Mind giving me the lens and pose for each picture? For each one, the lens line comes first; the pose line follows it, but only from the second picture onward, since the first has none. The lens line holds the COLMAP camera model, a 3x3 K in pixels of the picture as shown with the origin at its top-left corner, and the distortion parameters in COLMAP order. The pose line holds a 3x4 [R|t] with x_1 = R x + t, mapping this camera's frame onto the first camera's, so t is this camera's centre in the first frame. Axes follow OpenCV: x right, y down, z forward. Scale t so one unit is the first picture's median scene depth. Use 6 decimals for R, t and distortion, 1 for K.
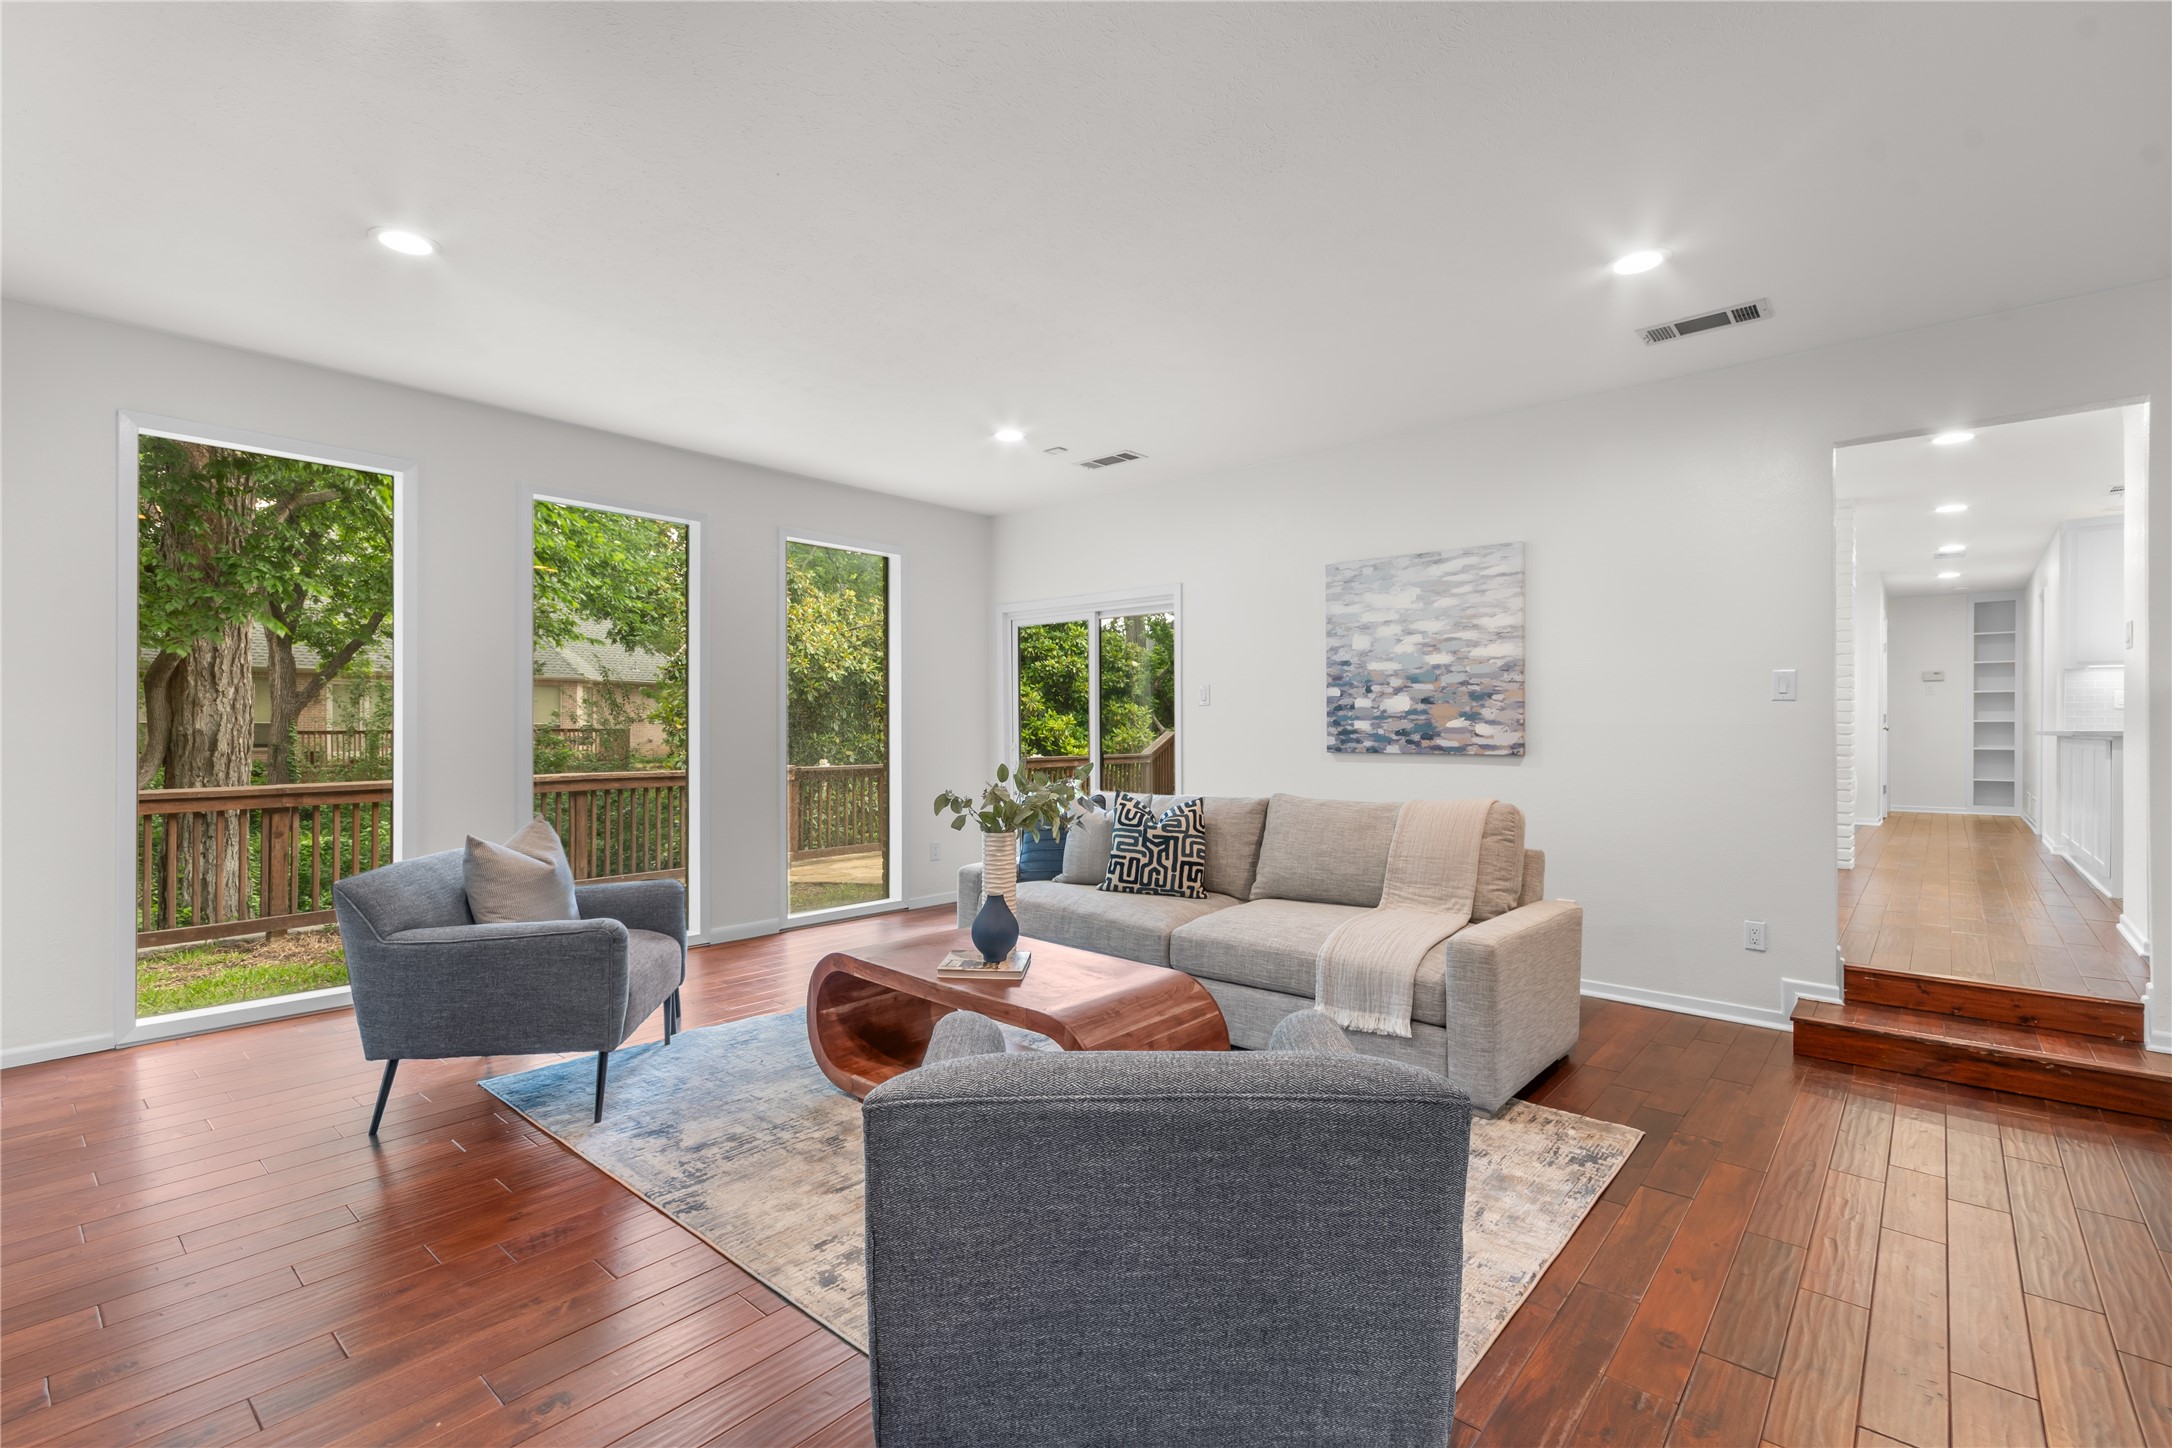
lens RADIAL K [[953.7, 0, 1096.5], [0, 953.7, 726.4], [0, 0, 1]] dist [0.002162, 0.001129]
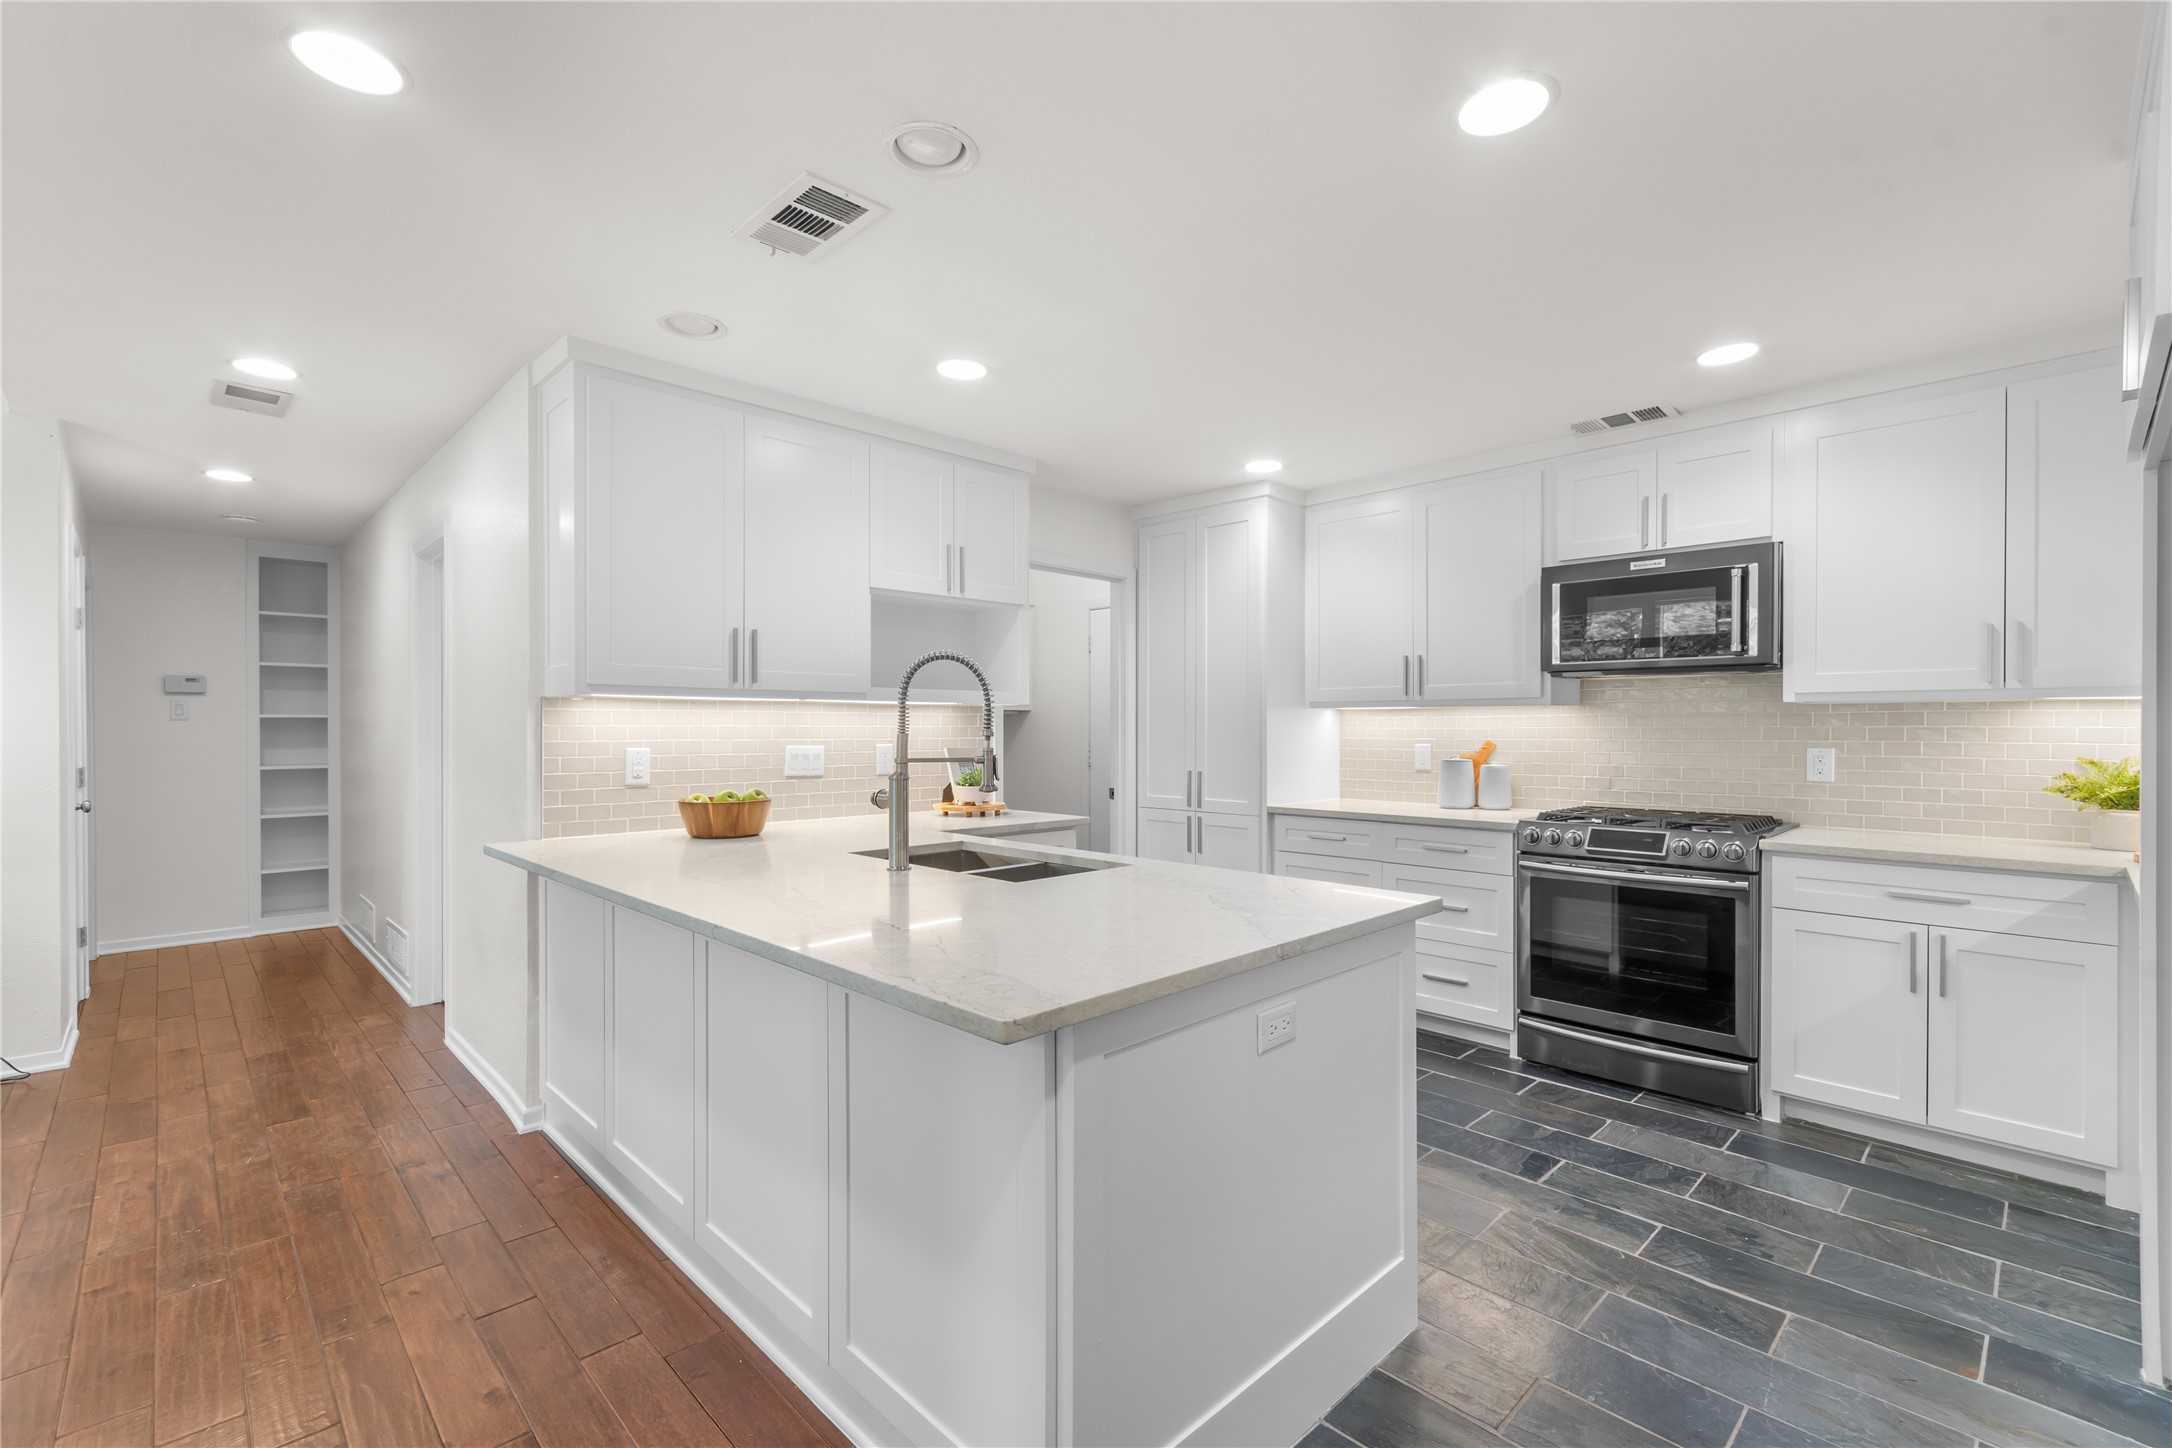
lens RADIAL K [[953.7, 0, 1085.1], [0, 953.7, 731.1], [0, 0, 1]] dist [0.002162, 0.001129]
pose [[0.076939, -0.007942, 0.997004, 0.395354], [0.000460, 0.999968, 0.007930, -0.031434], [-0.997036, -0.000151, 0.076940, 0.474054]]
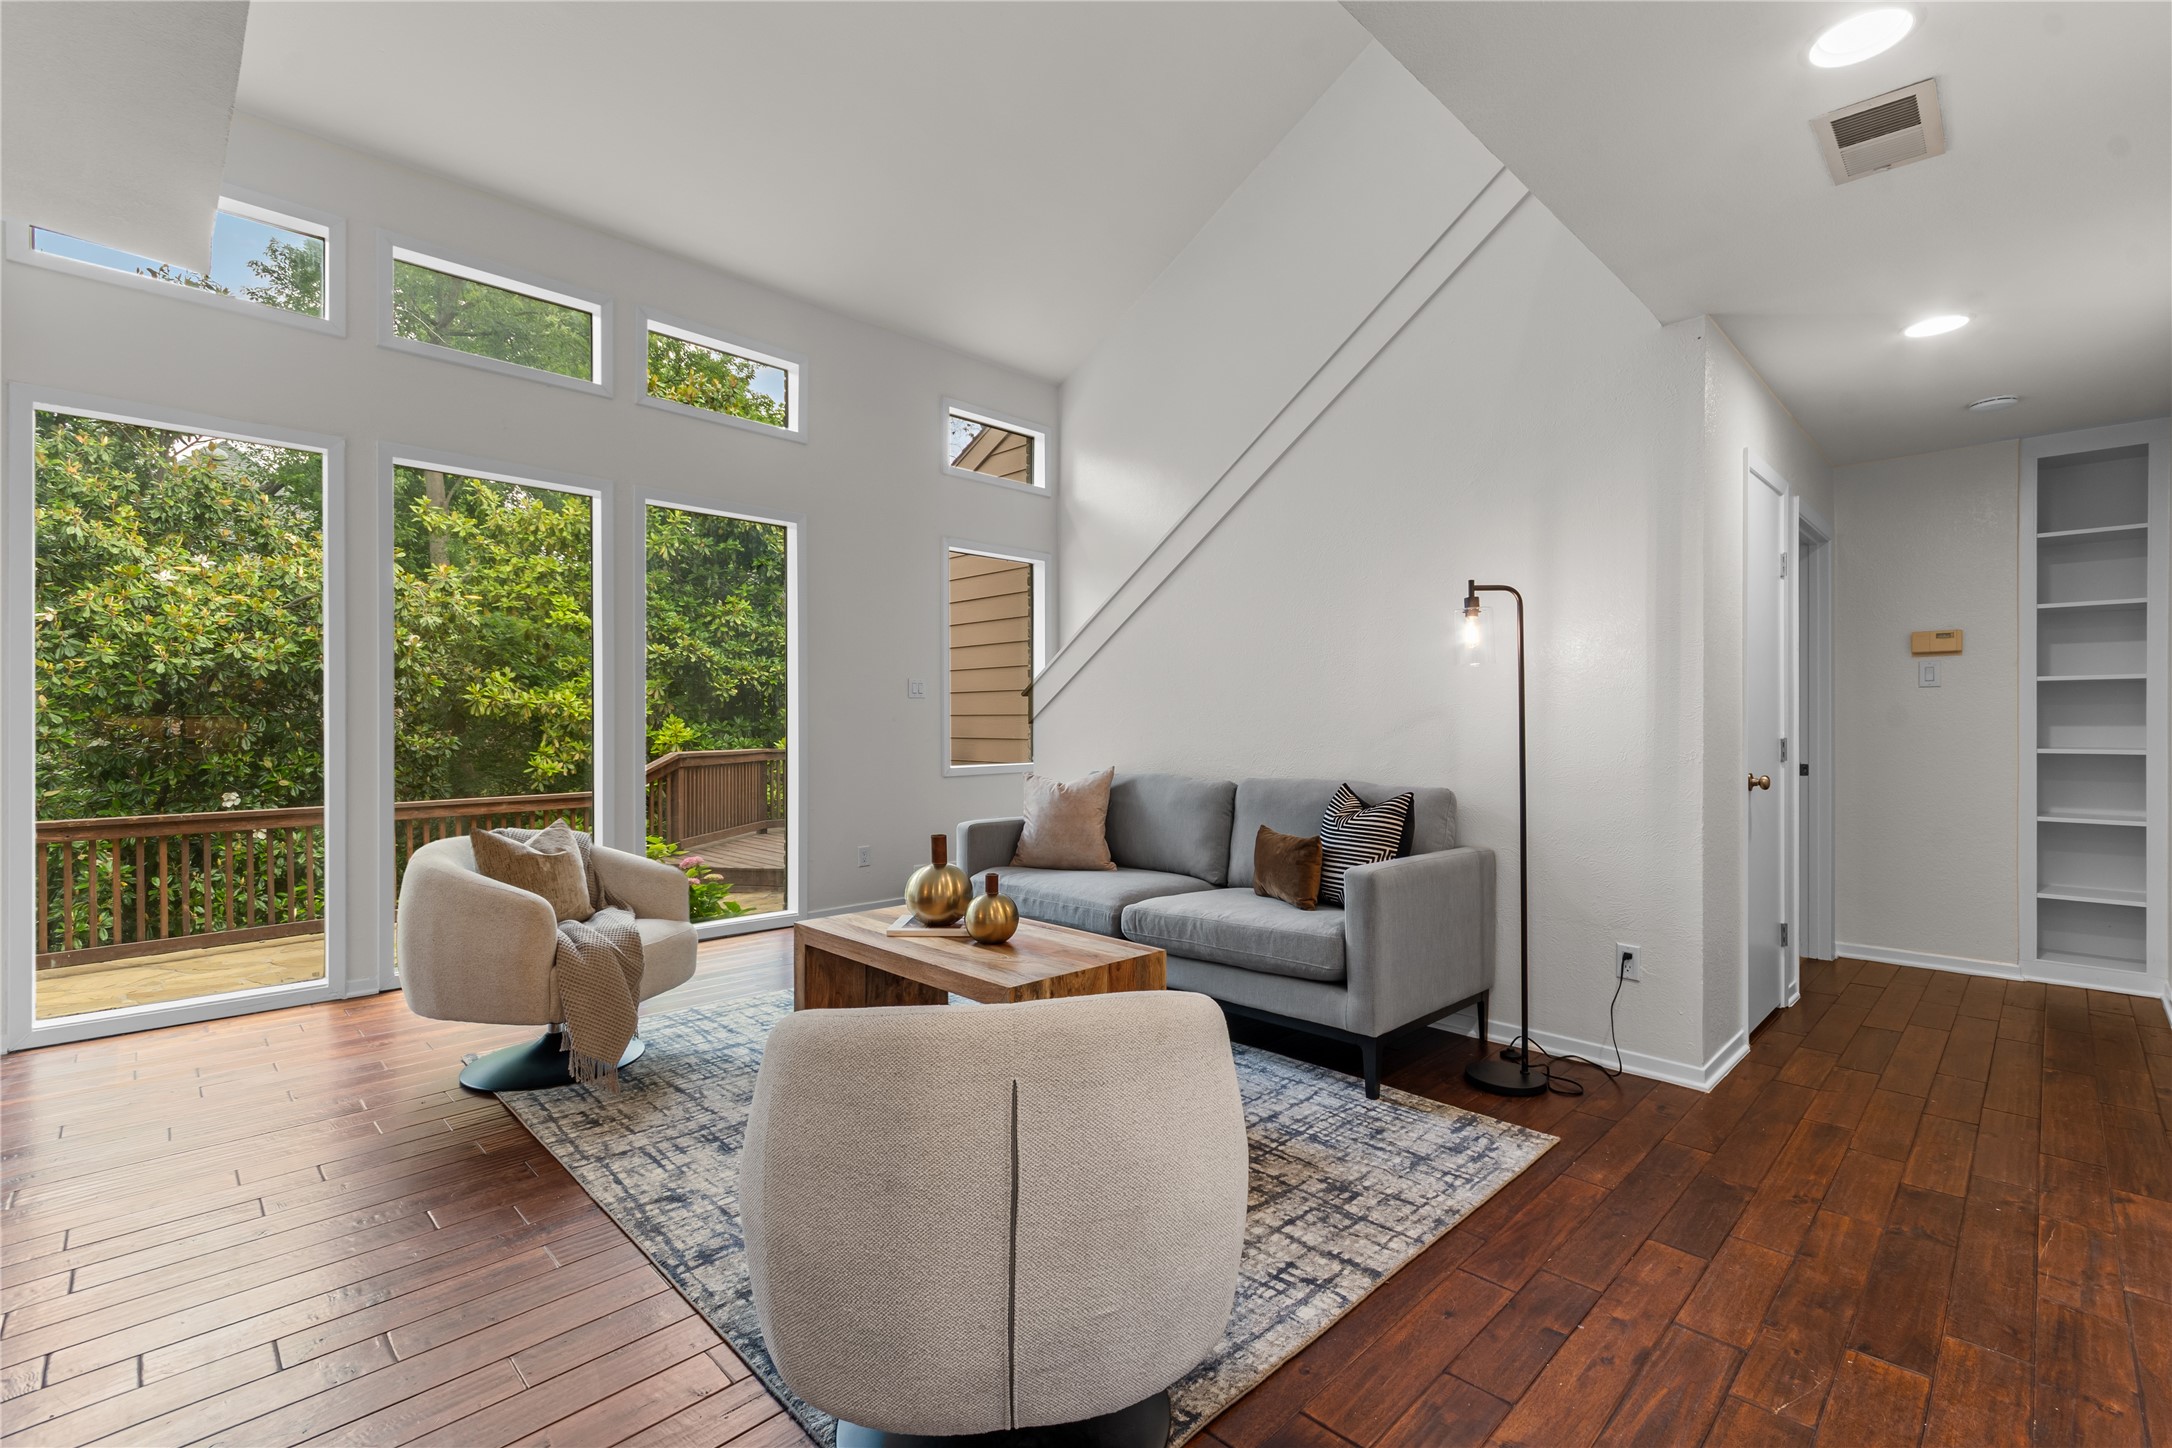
lens RADIAL K [[953.7, 0, 1087.3], [0, 953.7, 726.6], [0, 0, 1]] dist [0.002162, 0.001129]
pose [[0.997756, -0.003864, -0.066840, 0.542732], [0.004254, 0.999975, 0.005683, -0.020167], [0.066817, -0.005954, 0.997748, 0.567680]]
